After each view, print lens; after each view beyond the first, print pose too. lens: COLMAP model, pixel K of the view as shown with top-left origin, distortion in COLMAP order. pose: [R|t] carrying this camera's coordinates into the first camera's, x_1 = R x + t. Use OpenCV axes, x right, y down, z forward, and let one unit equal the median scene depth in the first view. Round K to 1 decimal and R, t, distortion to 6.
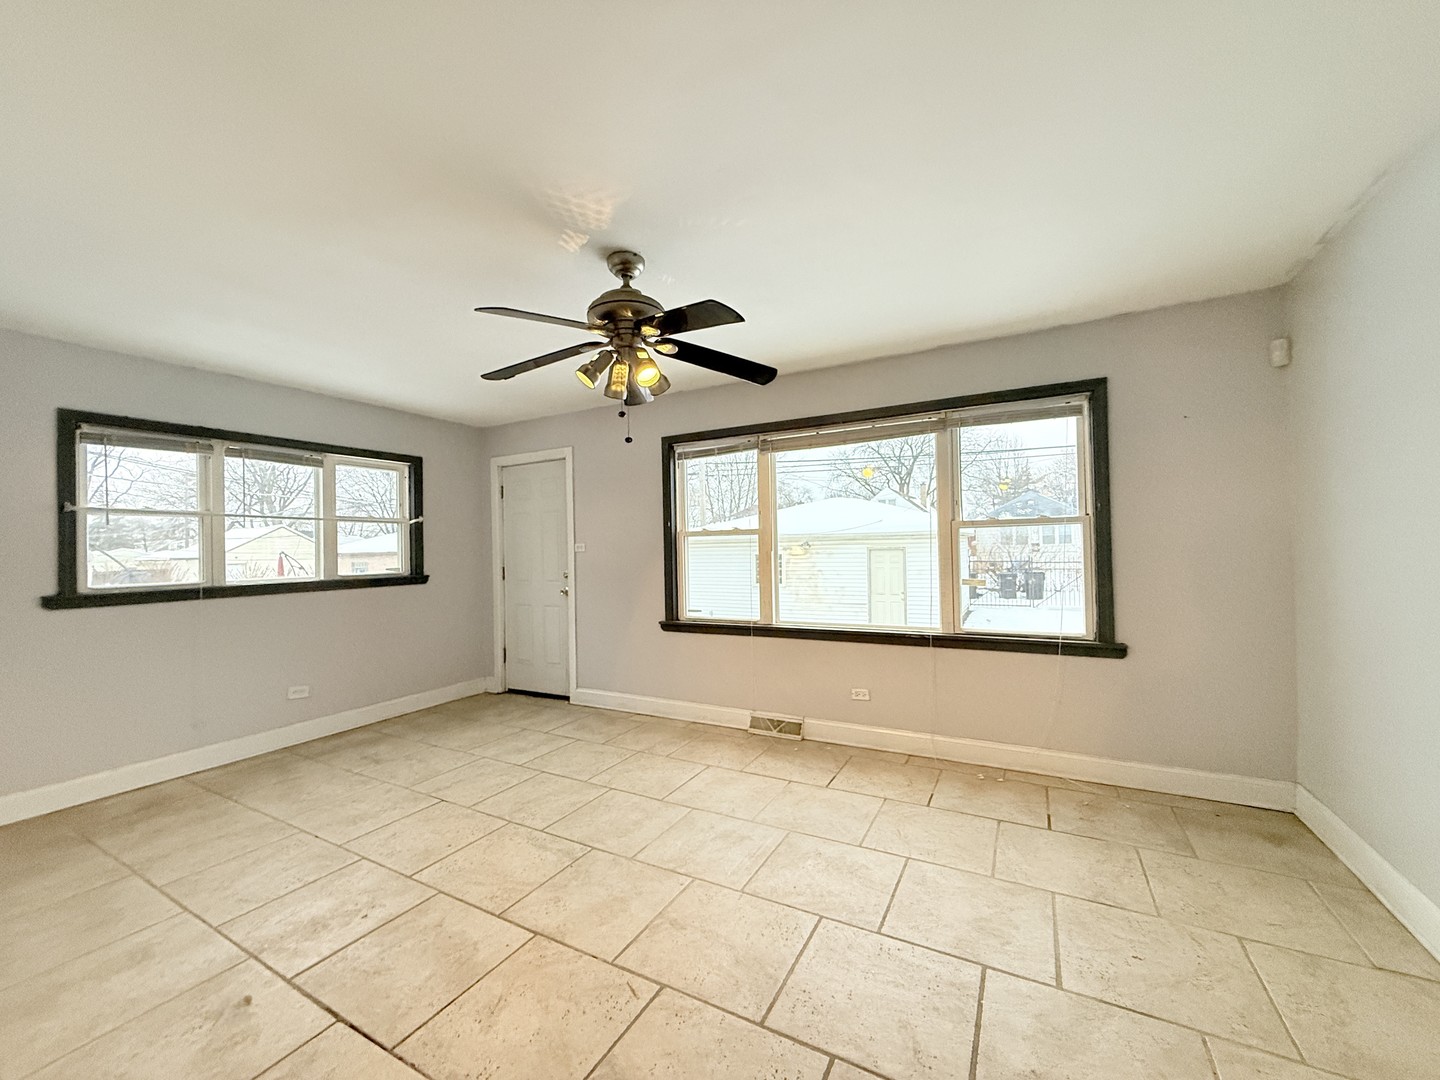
lens RADIAL K [[574.7, 0, 723.7], [0, 574.7, 541.5], [0, 0, 1]] dist [0.003180, -0.000349]
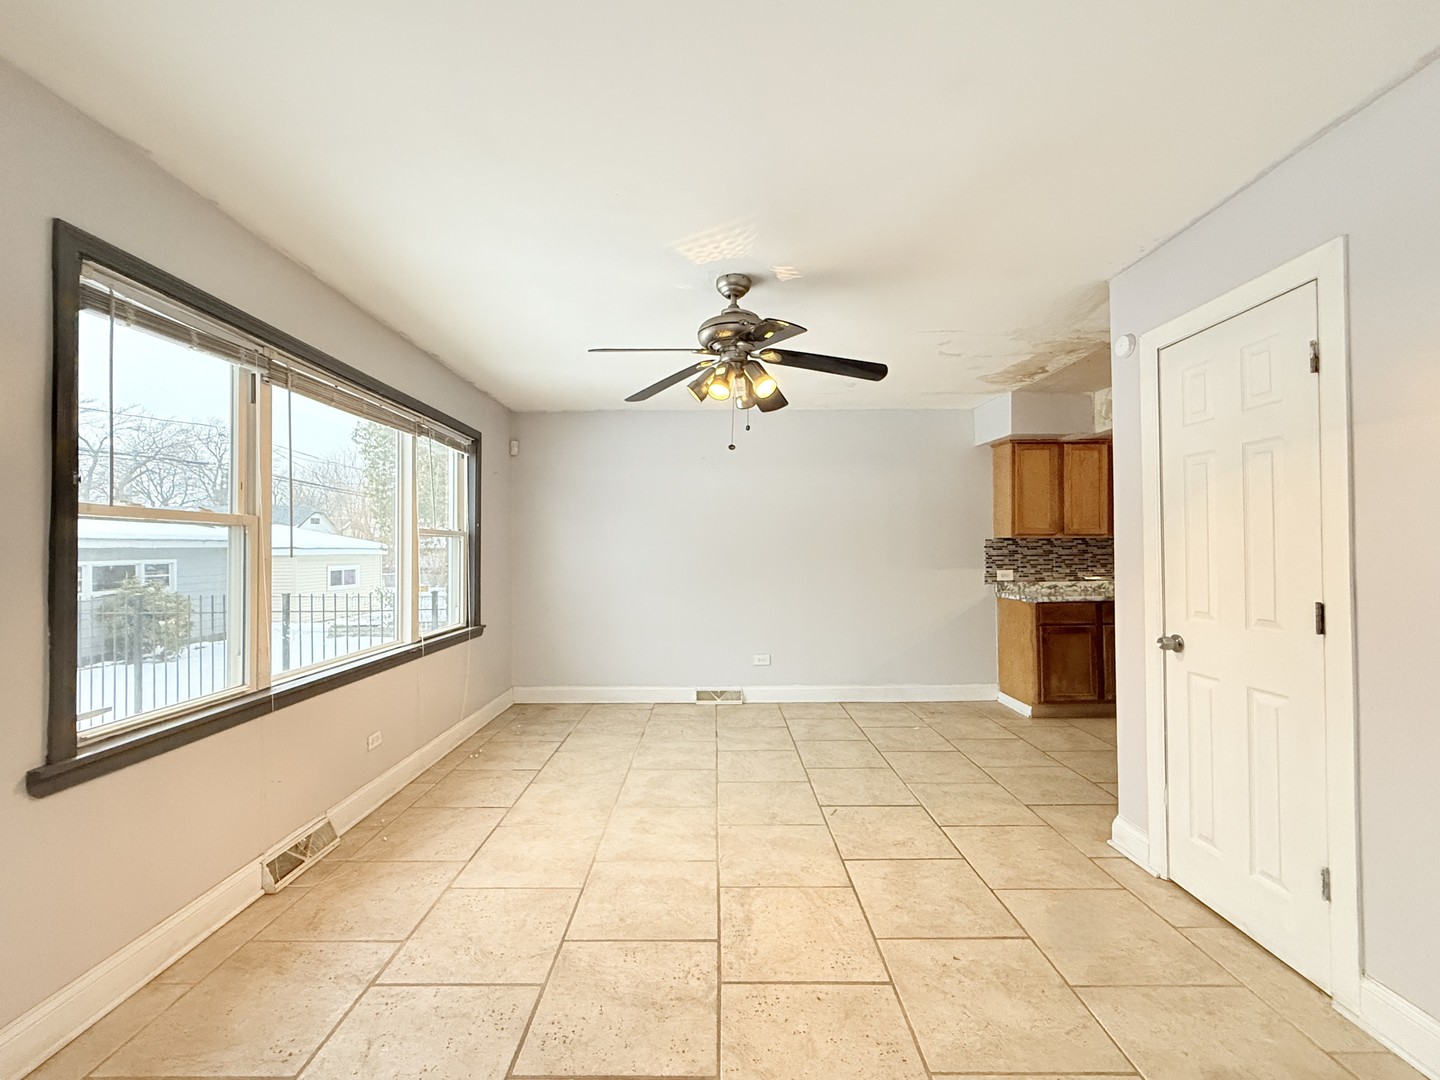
lens RADIAL K [[574.7, 0, 722.6], [0, 574.7, 544.1], [0, 0, 1]] dist [0.003180, -0.000349]
pose [[-0.473058, 0.032545, 0.880430, -0.751265], [0.002628, 0.999365, -0.035529, 0.029838], [-0.881027, -0.014494, -0.472843, 1.045276]]
